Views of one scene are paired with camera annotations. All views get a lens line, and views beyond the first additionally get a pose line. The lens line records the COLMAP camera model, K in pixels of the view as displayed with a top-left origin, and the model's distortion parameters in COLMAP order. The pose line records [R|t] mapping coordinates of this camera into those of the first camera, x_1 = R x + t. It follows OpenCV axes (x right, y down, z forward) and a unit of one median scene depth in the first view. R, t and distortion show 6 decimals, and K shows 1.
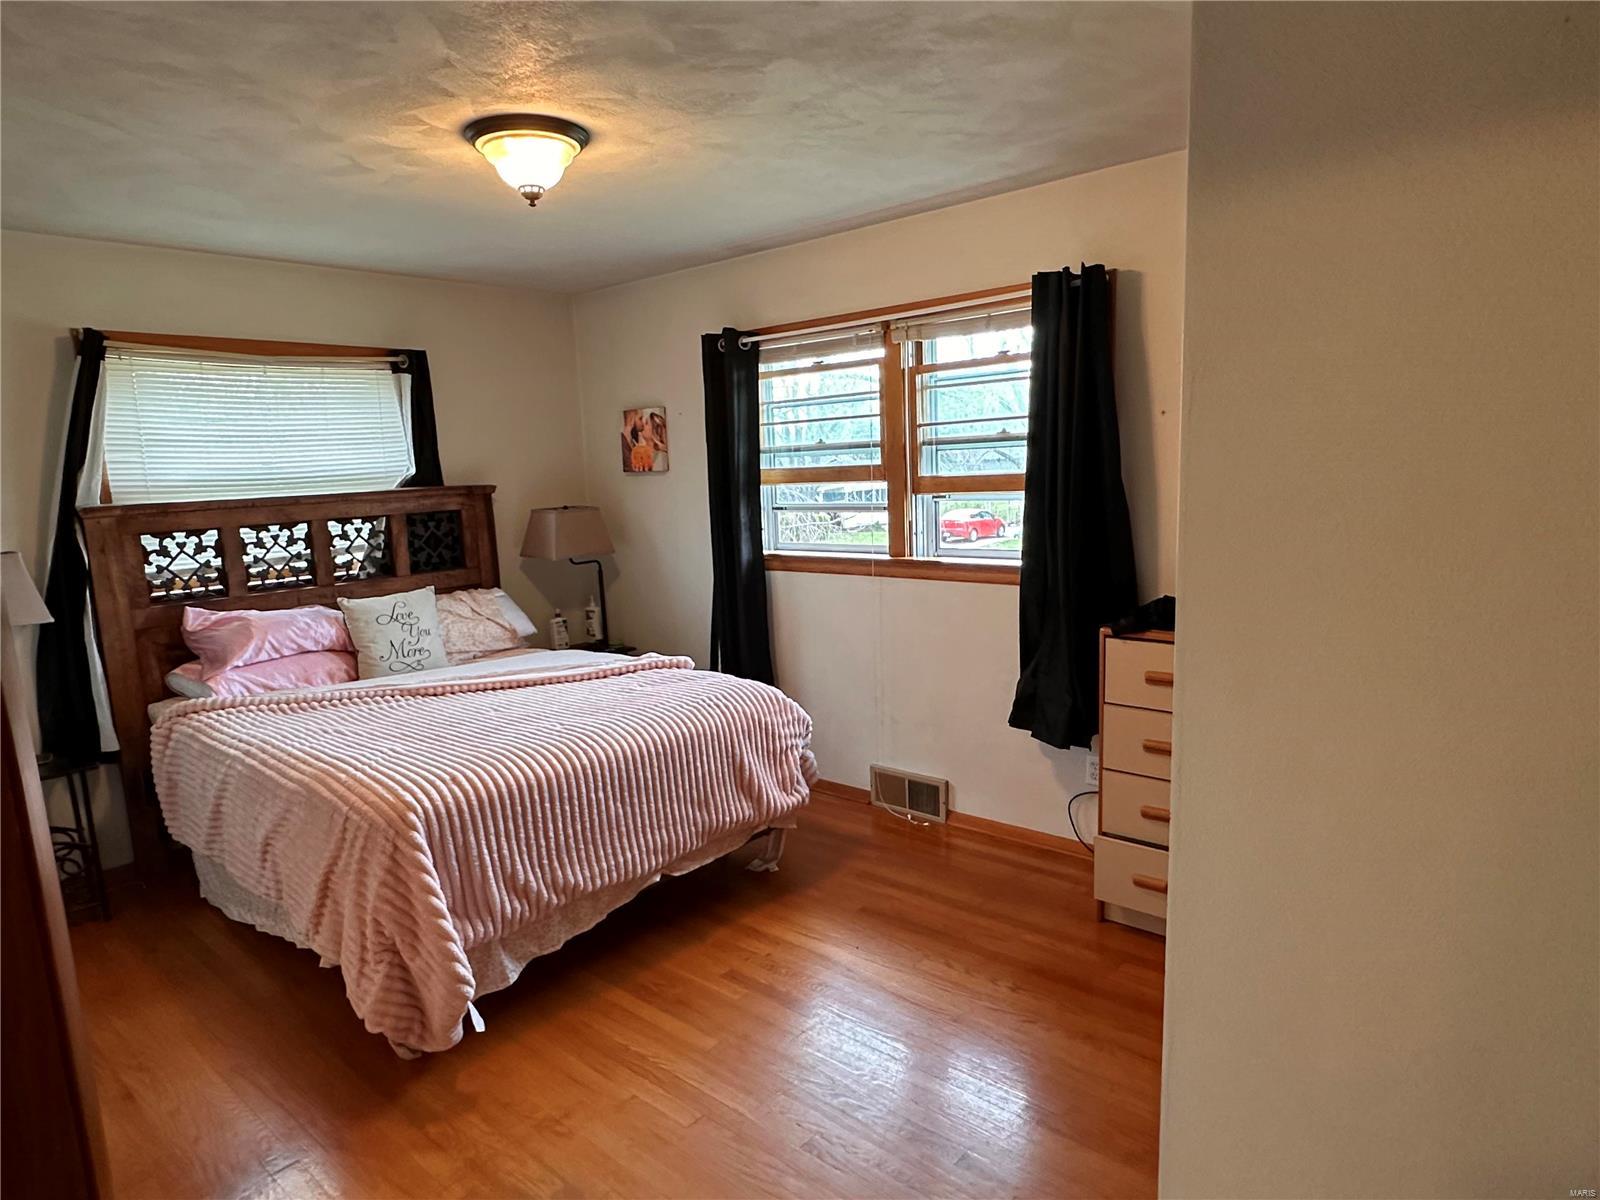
lens RADIAL K [[962.5, 0, 786.1], [0, 962.5, 629.2], [0, 0, 1]] dist [-0.002122, -0.000164]
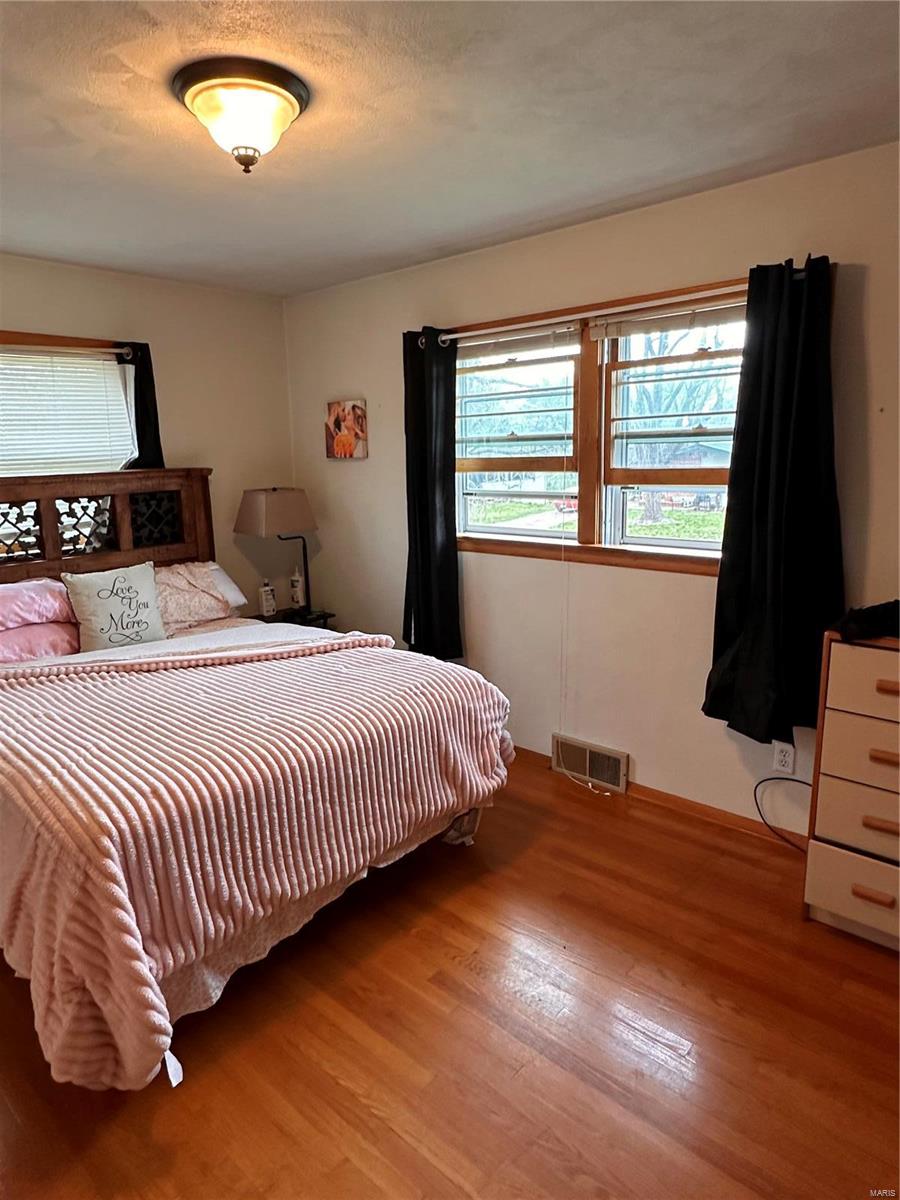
lens RADIAL K [[721.9, 0, 429.1], [0, 721.9, 590.4], [0, 0, 1]] dist [-0.002122, -0.000164]
pose [[0.999792, 0.018503, -0.008615, -0.055133], [-0.018304, 0.999575, 0.022700, -0.042312], [0.009031, -0.022538, 0.999705, 0.220103]]
